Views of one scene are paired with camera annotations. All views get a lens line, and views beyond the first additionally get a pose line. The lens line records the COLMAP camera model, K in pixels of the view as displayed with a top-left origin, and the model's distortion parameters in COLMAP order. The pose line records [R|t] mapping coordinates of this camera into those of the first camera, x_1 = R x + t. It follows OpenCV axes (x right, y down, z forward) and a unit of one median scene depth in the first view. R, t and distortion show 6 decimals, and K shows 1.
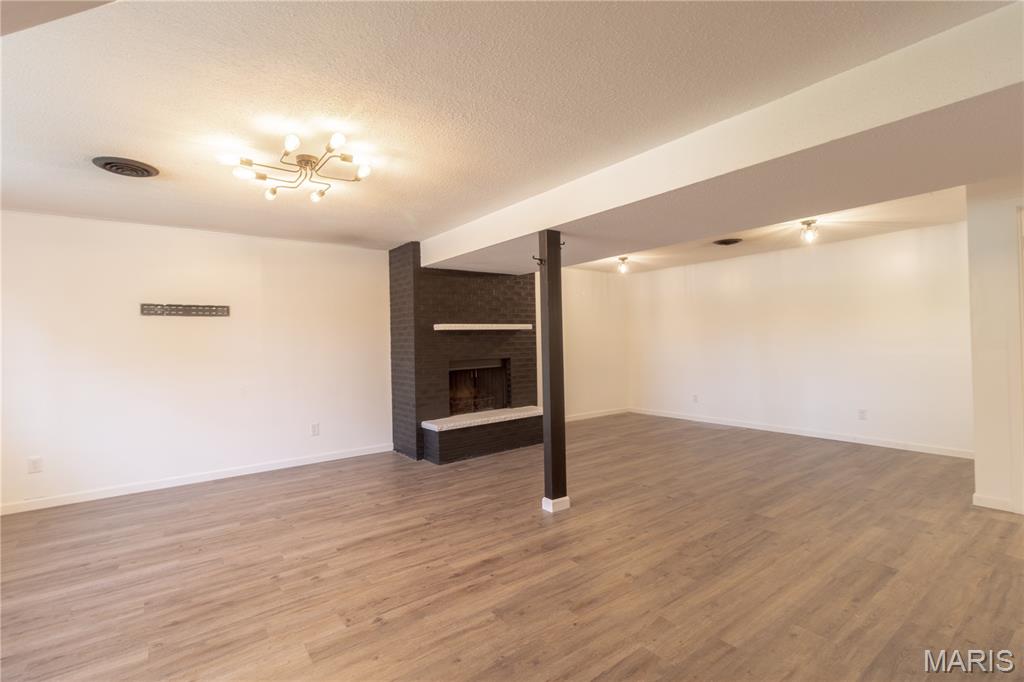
lens RADIAL K [[470.8, 0, 512.9], [0, 470.8, 331.7], [0, 0, 1]] dist [0.001698, -0.000829]
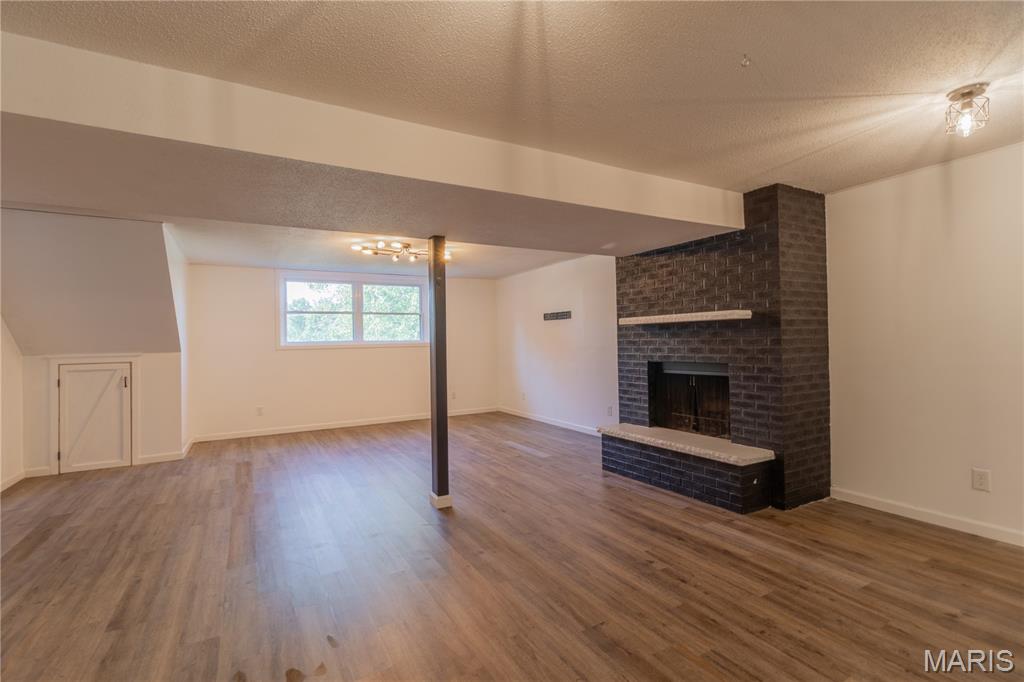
lens RADIAL K [[470.8, 0, 512.9], [0, 470.8, 331.7], [0, 0, 1]] dist [0.001698, -0.000829]
pose [[-0.128790, 0.004317, -0.991663, 0.915819], [0.039015, 0.999238, -0.000717, 0.002170], [0.990904, -0.038782, -0.128860, 1.089328]]
